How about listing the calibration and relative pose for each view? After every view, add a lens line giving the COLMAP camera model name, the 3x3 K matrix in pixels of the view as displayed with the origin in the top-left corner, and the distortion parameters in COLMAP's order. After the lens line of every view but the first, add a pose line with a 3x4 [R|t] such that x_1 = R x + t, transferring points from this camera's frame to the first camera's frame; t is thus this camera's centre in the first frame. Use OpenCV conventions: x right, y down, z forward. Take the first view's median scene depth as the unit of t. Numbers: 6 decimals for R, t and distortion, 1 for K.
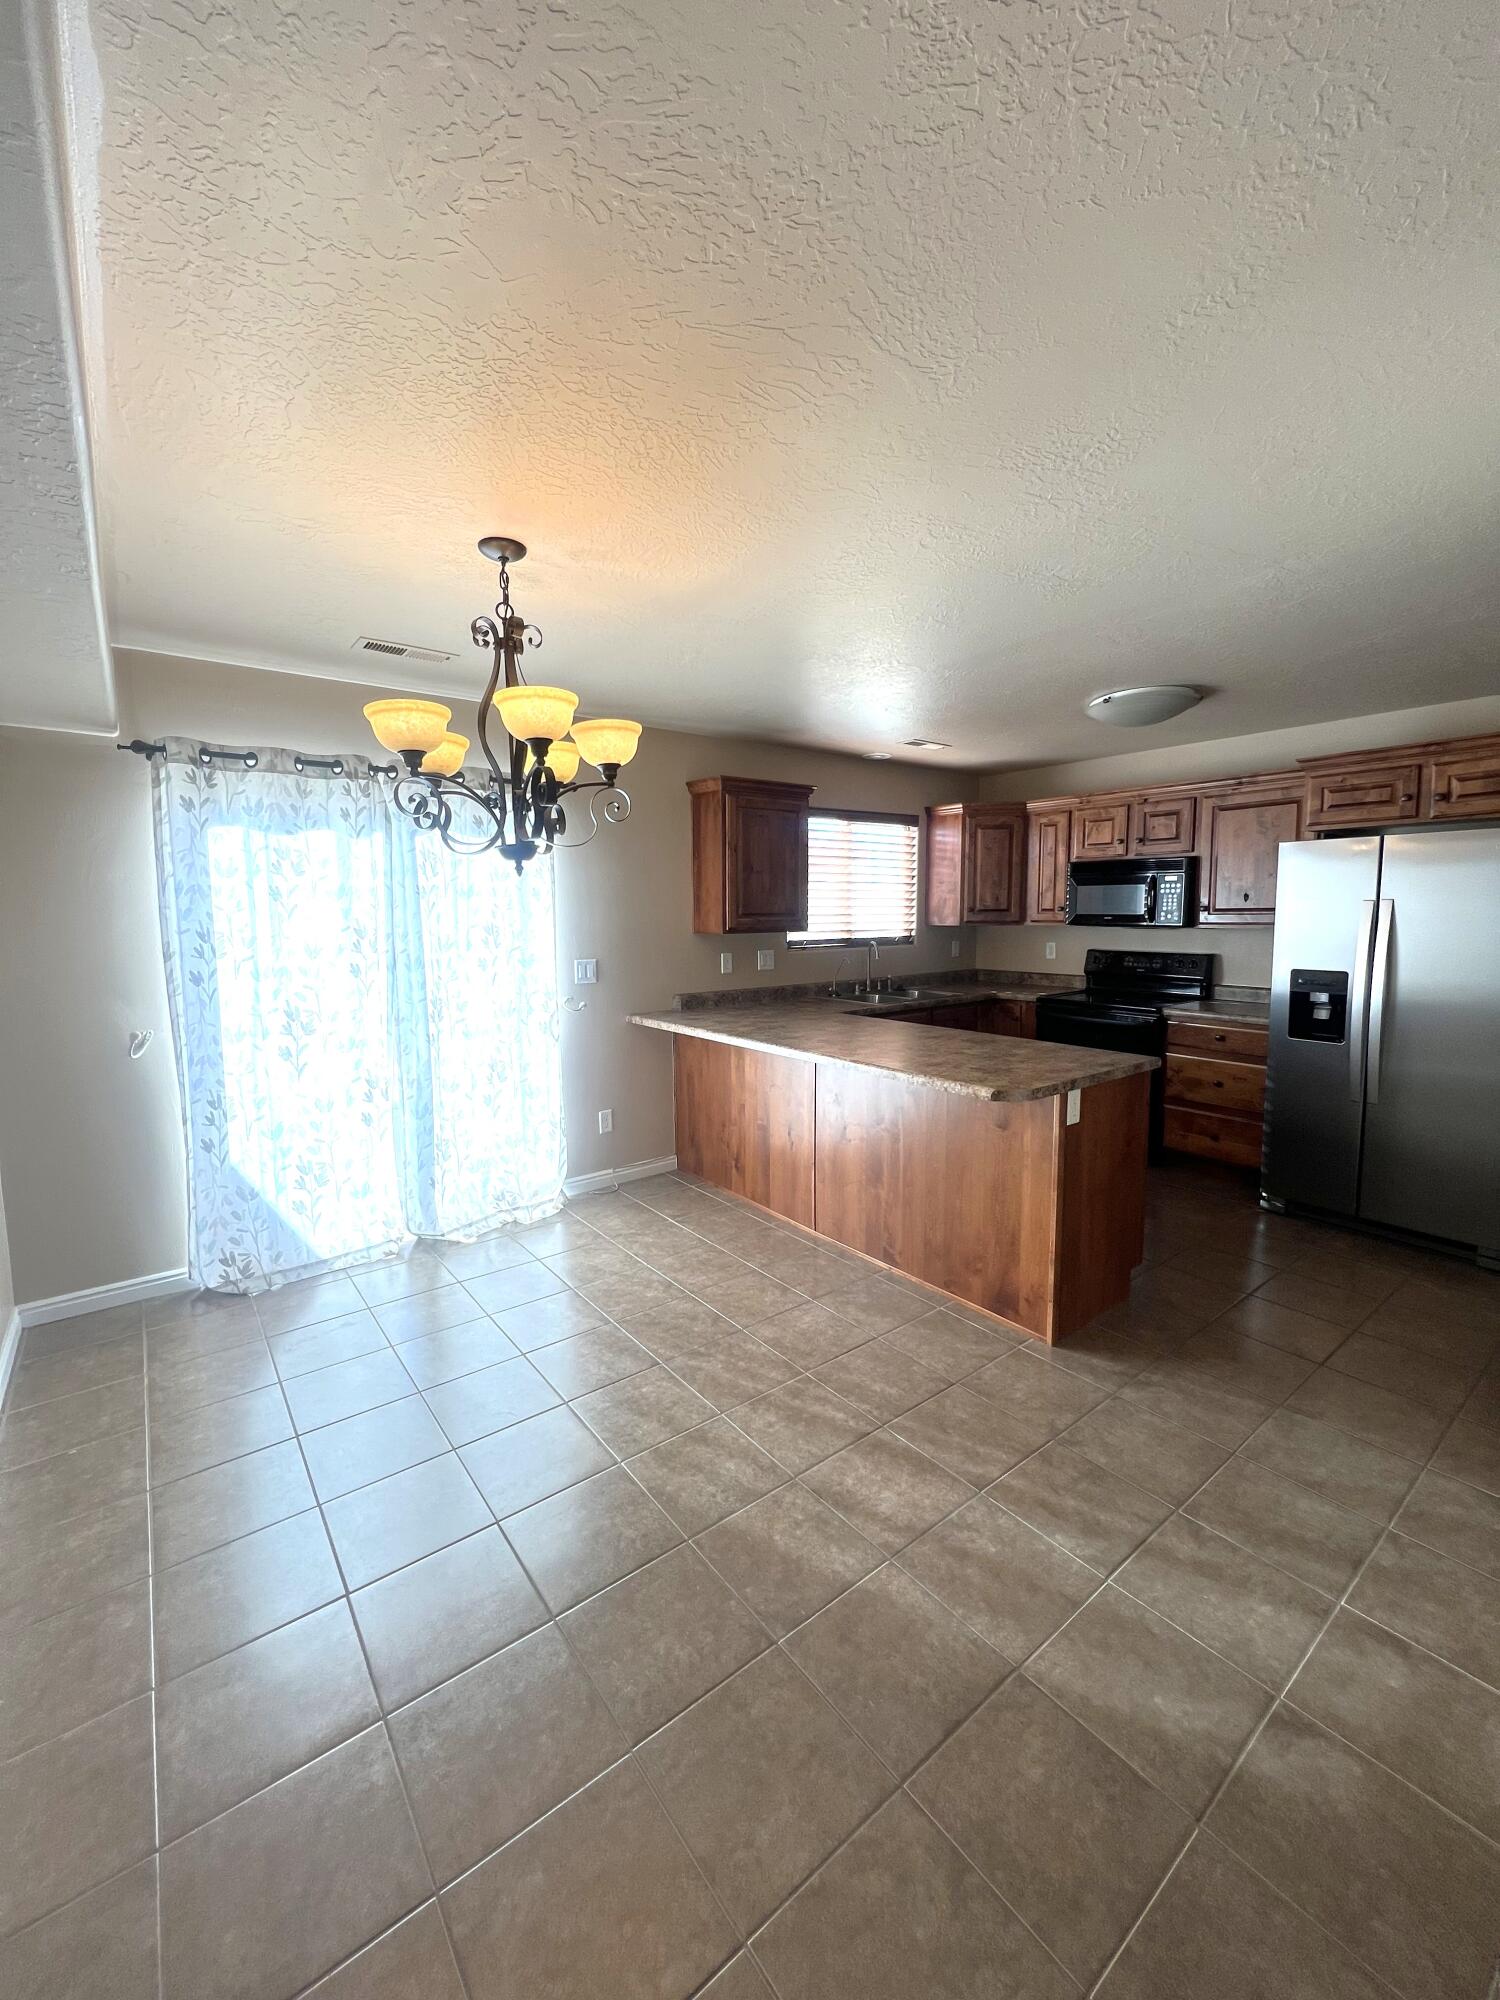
lens RADIAL K [[794.0, 0, 756.9], [0, 794.0, 994.8], [0, 0, 1]] dist [-0.005682, -0.000129]
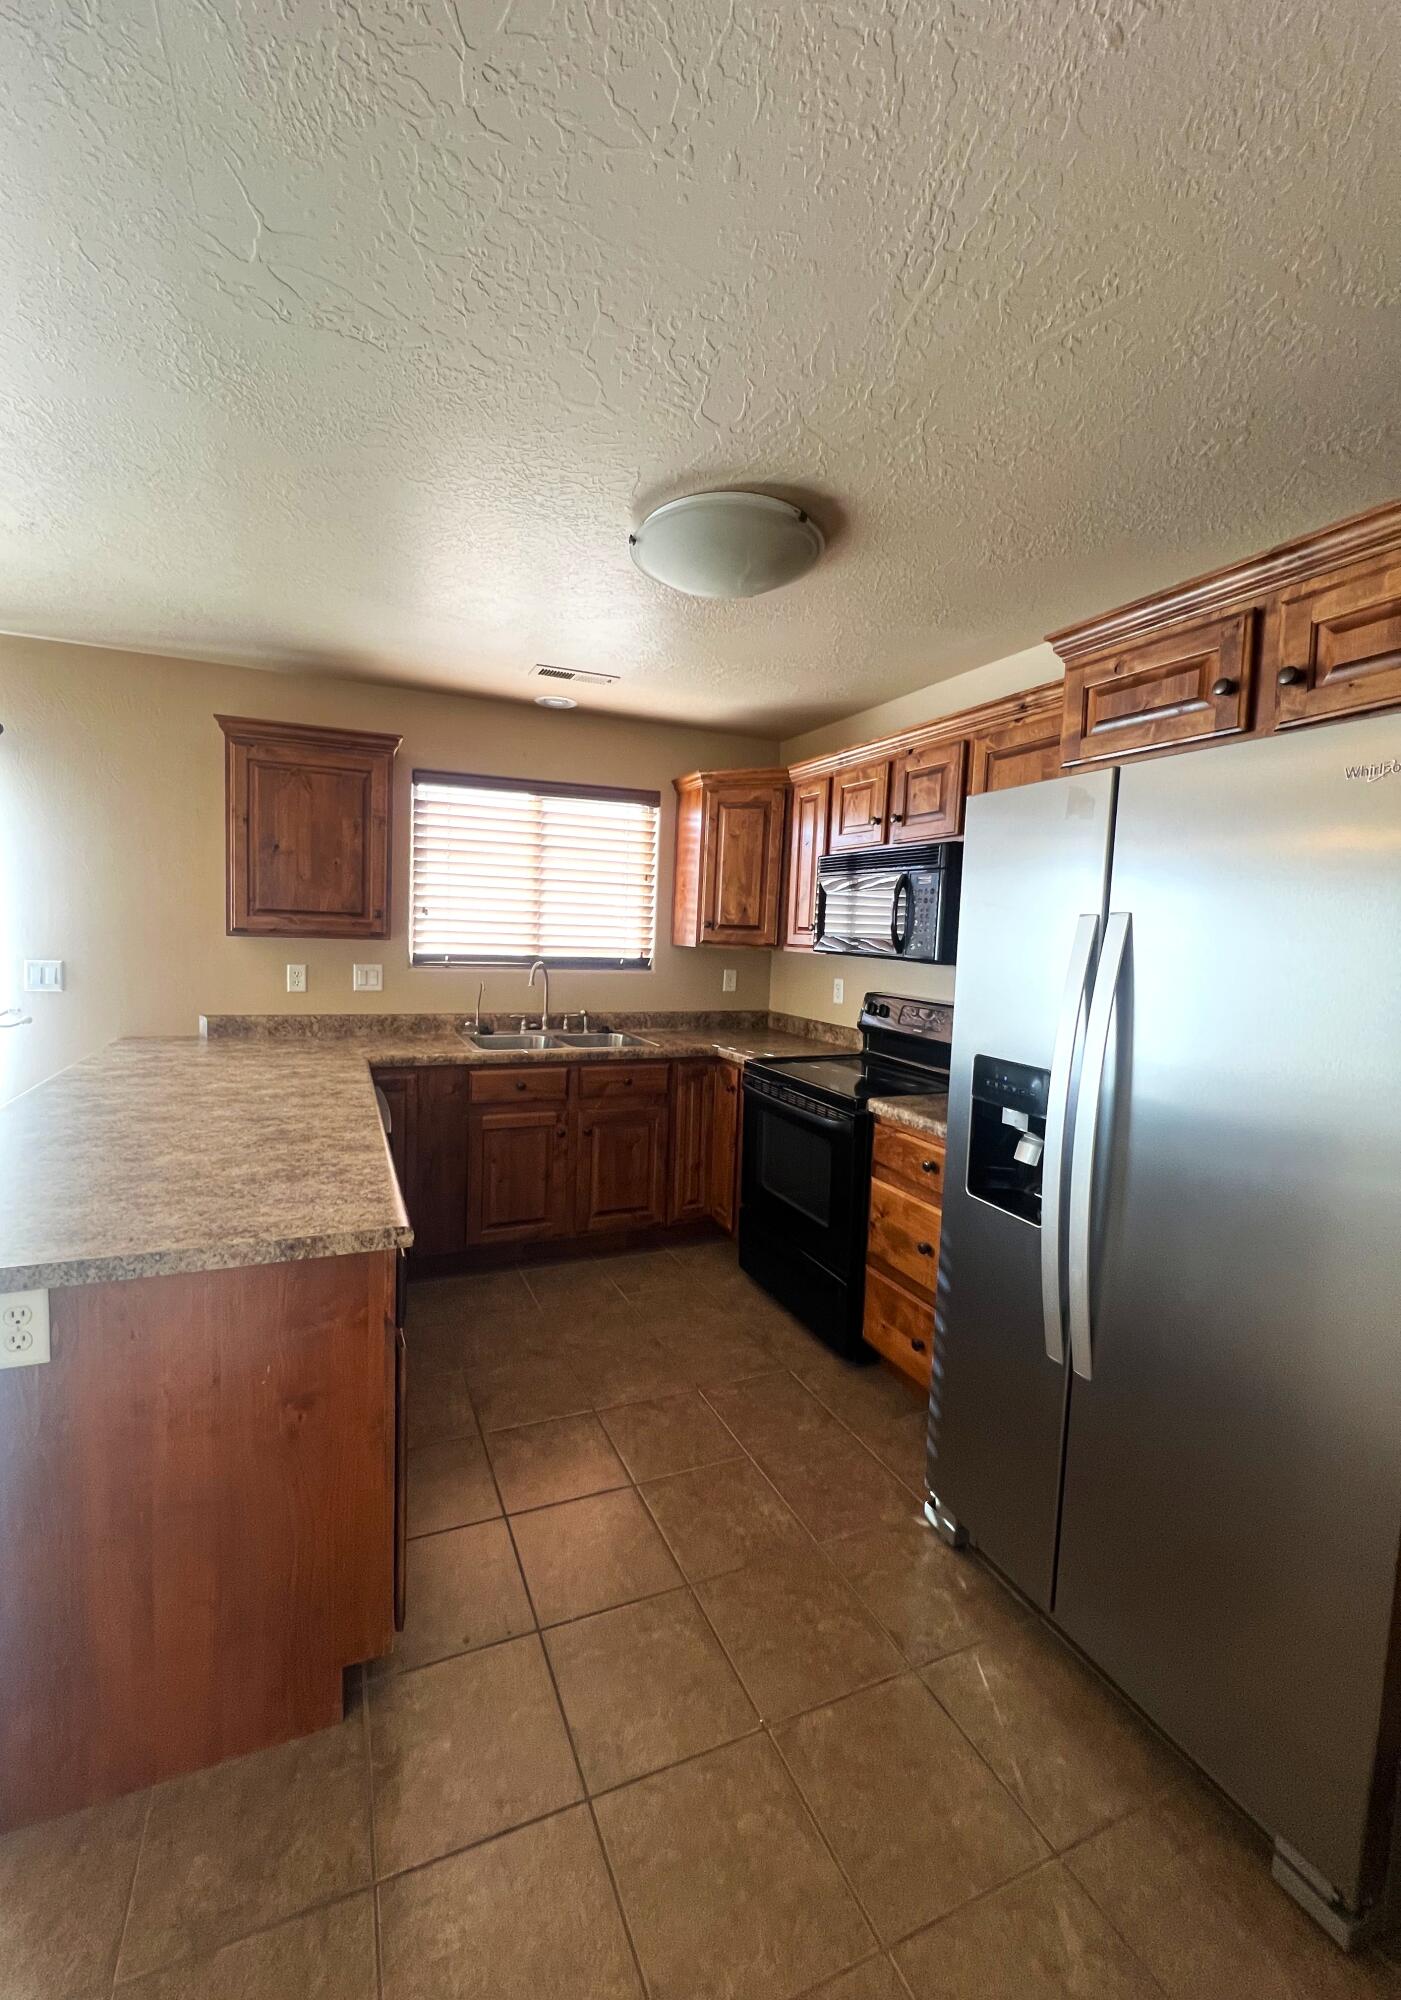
lens RADIAL K [[787.8, 0, 689.1], [0, 787.8, 992.0], [0, 0, 1]] dist [0.002123, 0.000127]
pose [[0.963237, 0.065182, -0.260625, 0.449082], [-0.073361, 0.997068, -0.021768, -0.033415], [0.258442, 0.040087, 0.965195, 0.344351]]
